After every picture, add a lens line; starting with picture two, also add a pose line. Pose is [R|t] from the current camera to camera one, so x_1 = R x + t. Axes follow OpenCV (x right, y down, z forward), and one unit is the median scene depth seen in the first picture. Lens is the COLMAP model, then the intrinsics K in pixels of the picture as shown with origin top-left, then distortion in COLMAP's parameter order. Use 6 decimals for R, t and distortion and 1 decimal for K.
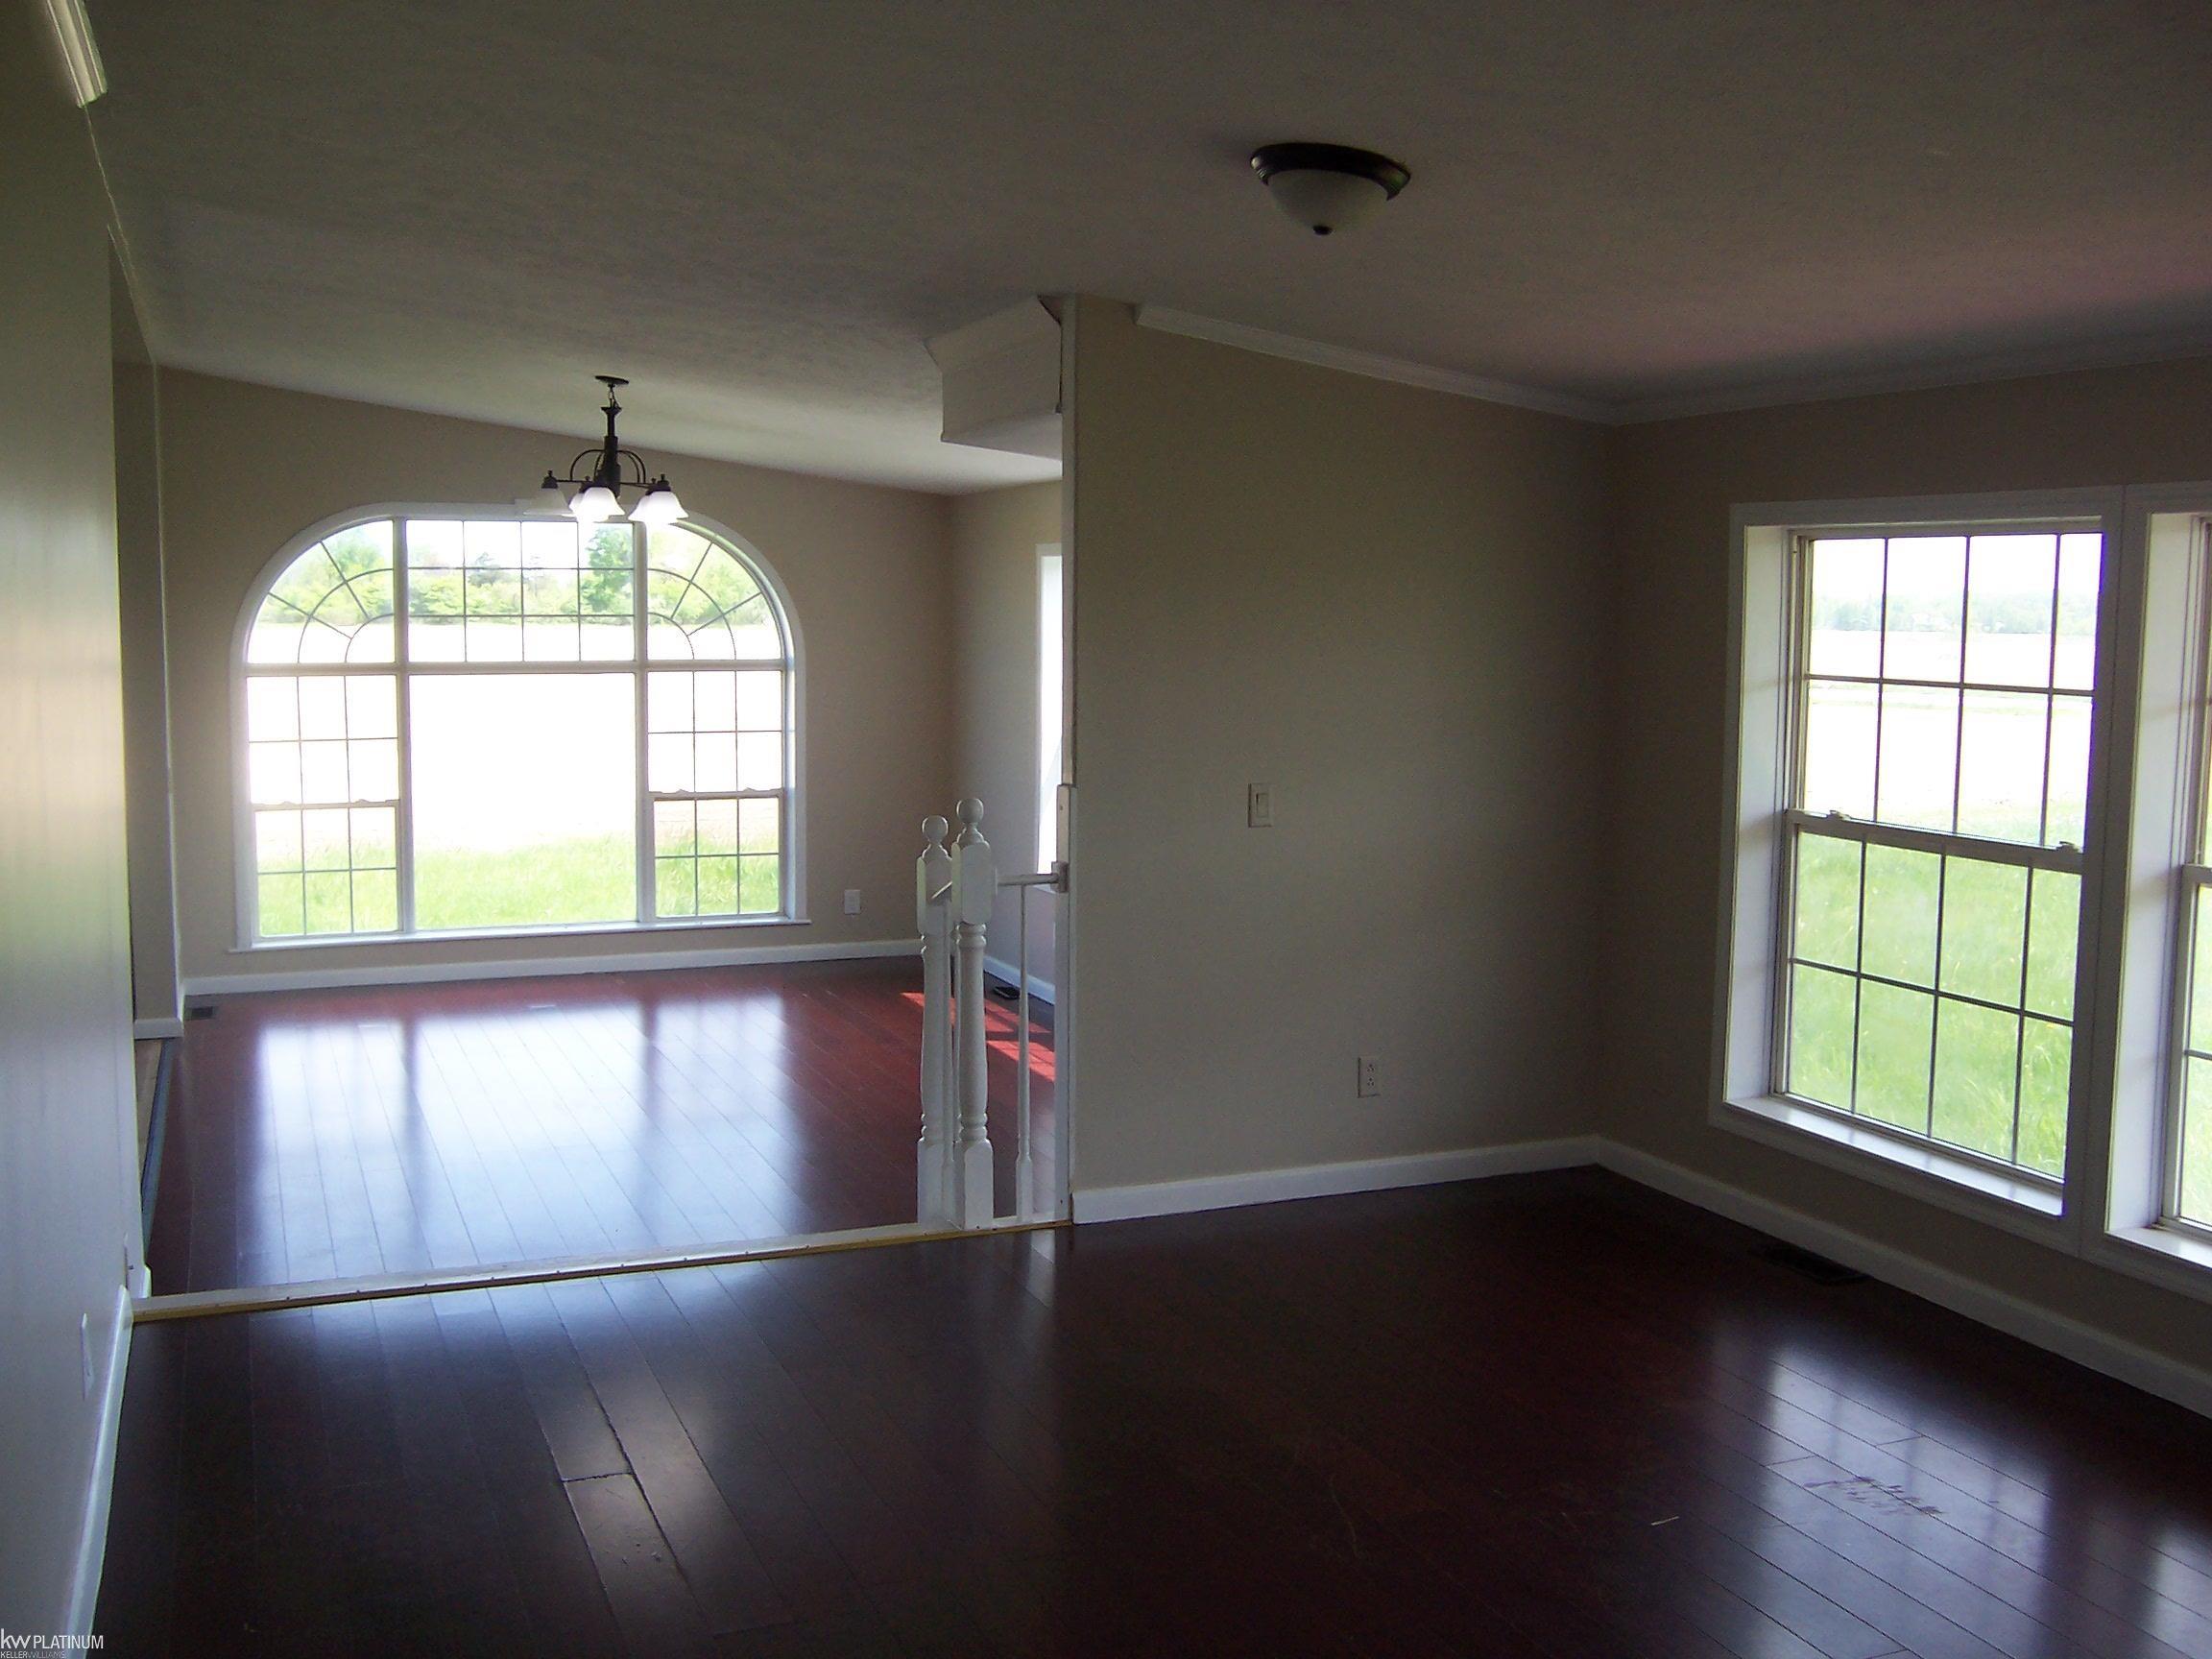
lens RADIAL K [[2171.8, 0, 1115.6], [0, 2171.8, 827.0], [0, 0, 1]] dist [-0.159706, 0.241792]
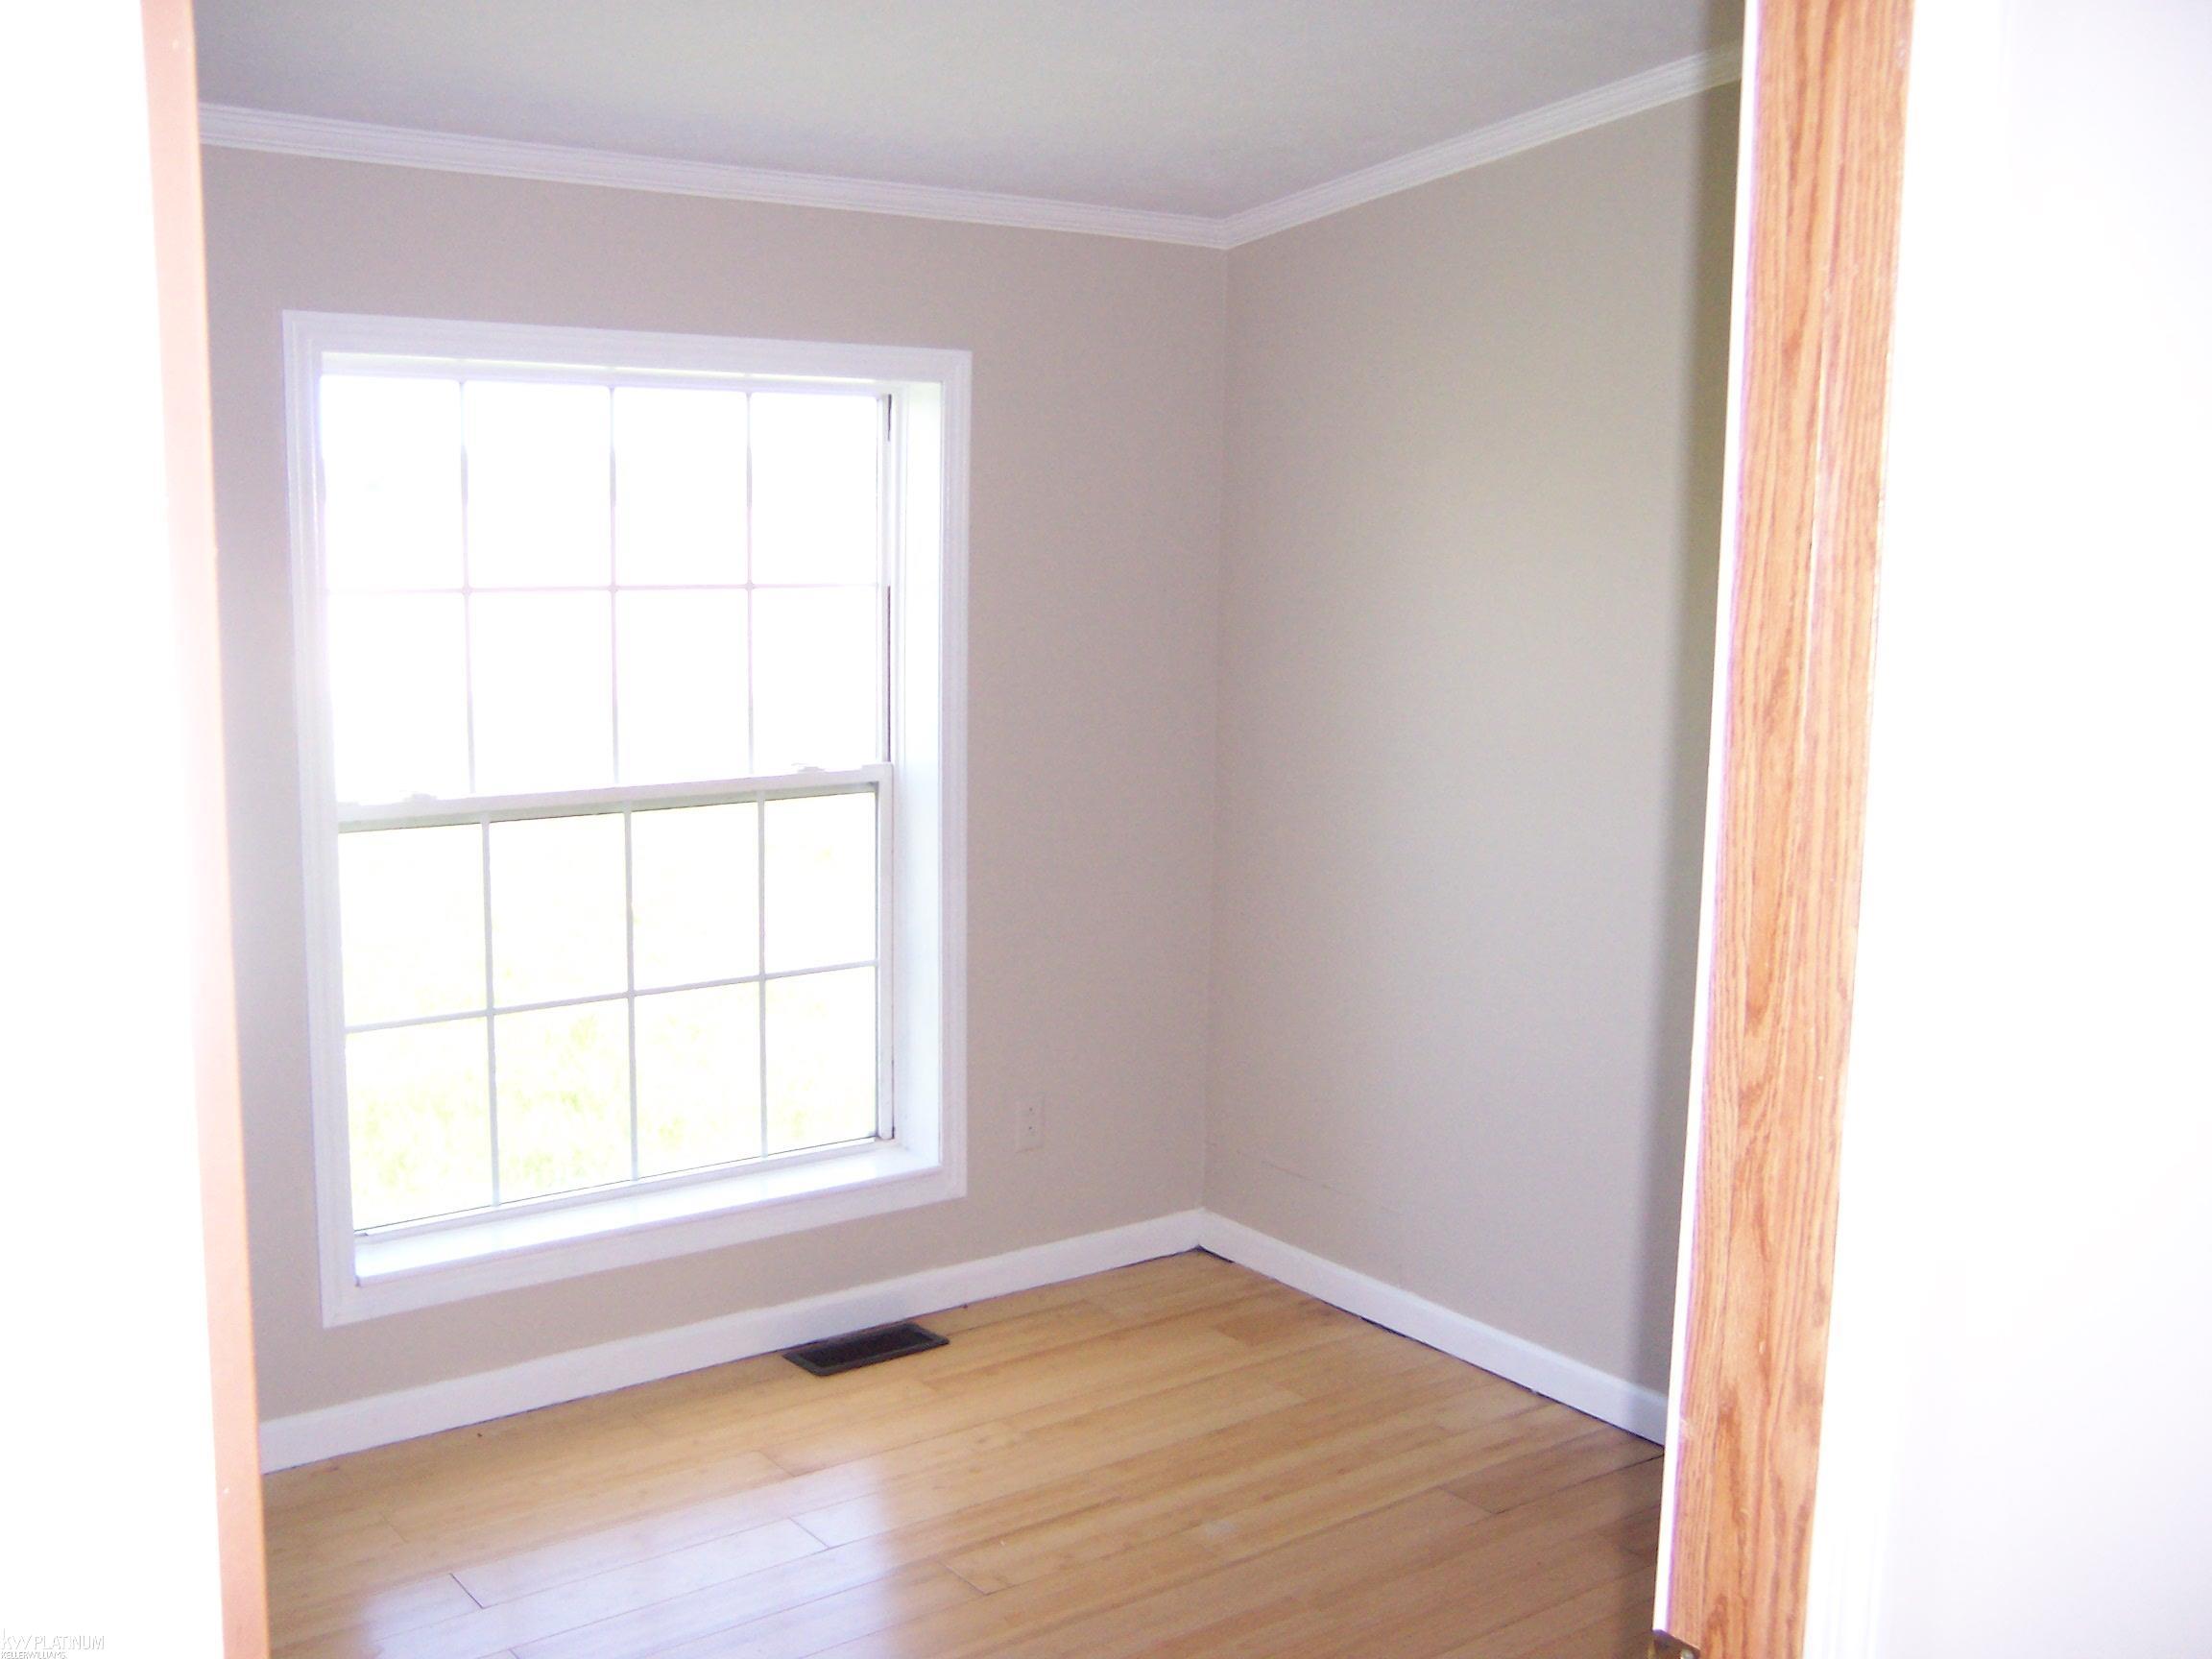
lens RADIAL K [[2279.4, 0, 1151.5], [0, 2279.4, 875.3], [0, 0, 1]] dist [-0.019456, -0.015932]
pose [[-0.254293, -0.177392, 0.950719, -0.408876], [0.086328, 0.974947, 0.205003, -0.109426], [-0.963267, 0.134204, -0.232609, 0.957289]]
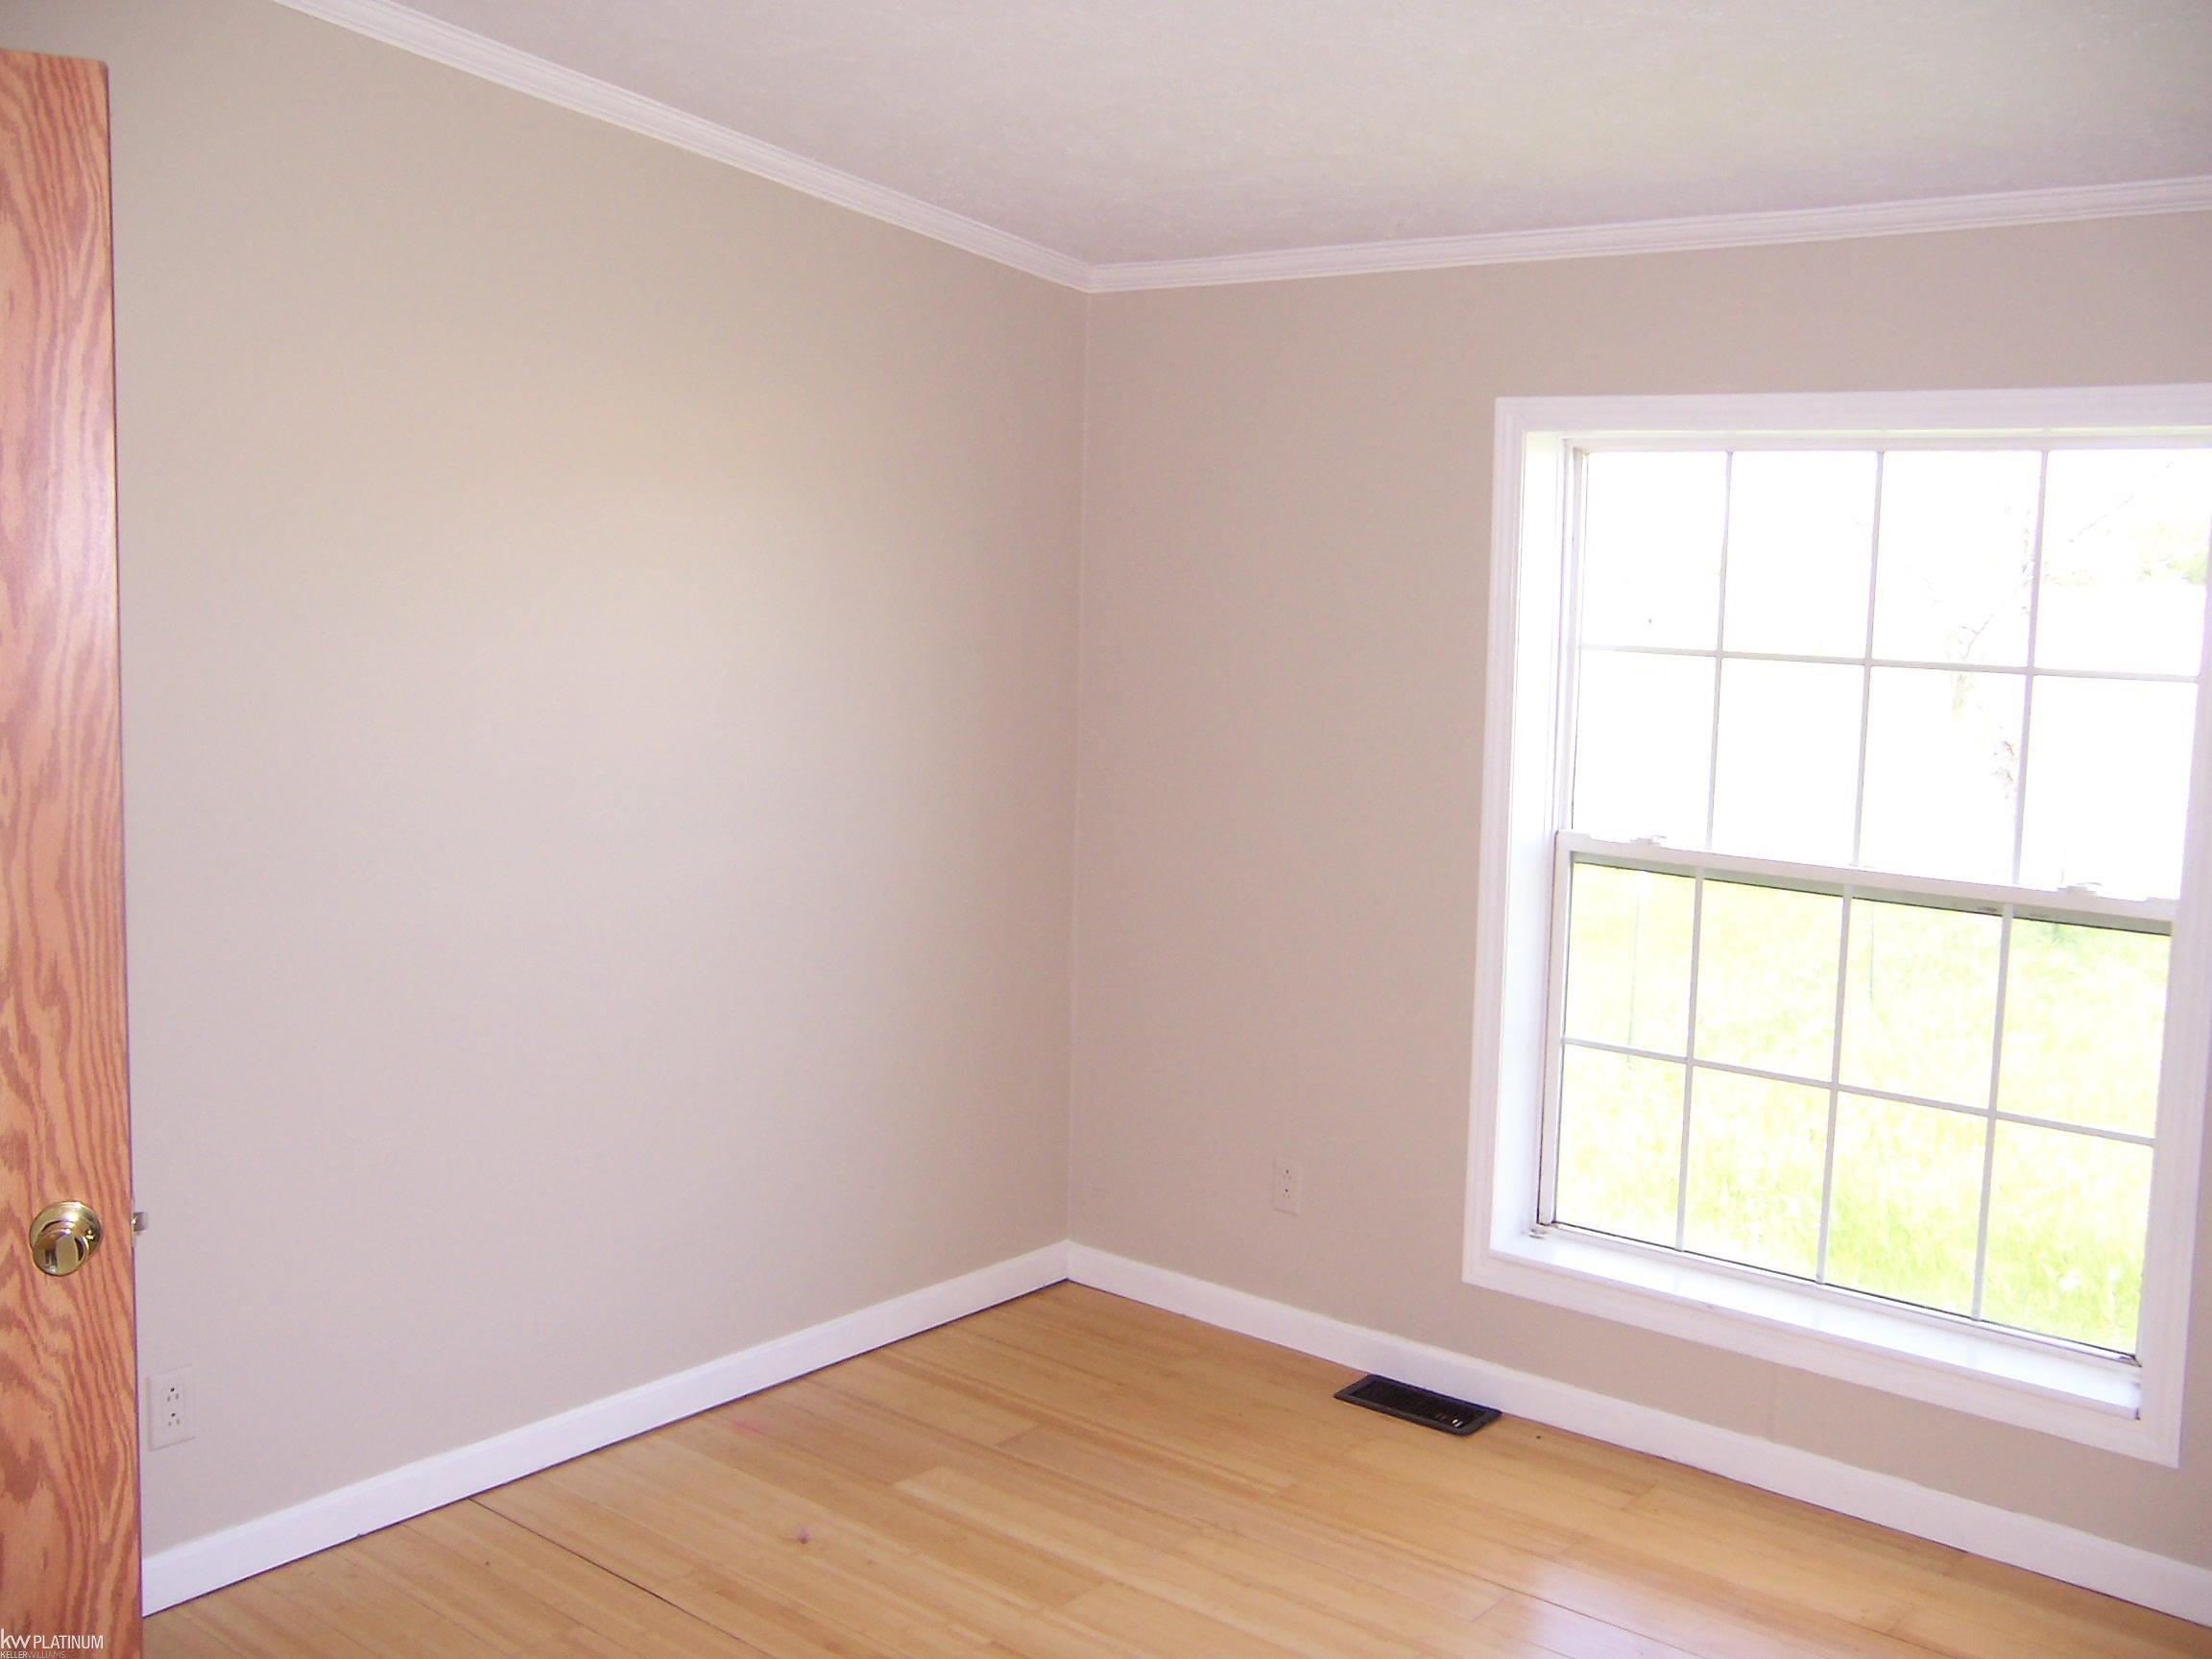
lens RADIAL K [[2279.4, 0, 1151.5], [0, 2279.4, 875.3], [0, 0, 1]] dist [-0.019456, -0.015932]
pose [[0.883579, -0.063107, 0.464010, -0.165178], [0.040866, 0.997489, 0.057844, -0.046057], [-0.466495, -0.032147, 0.883939, 0.407067]]
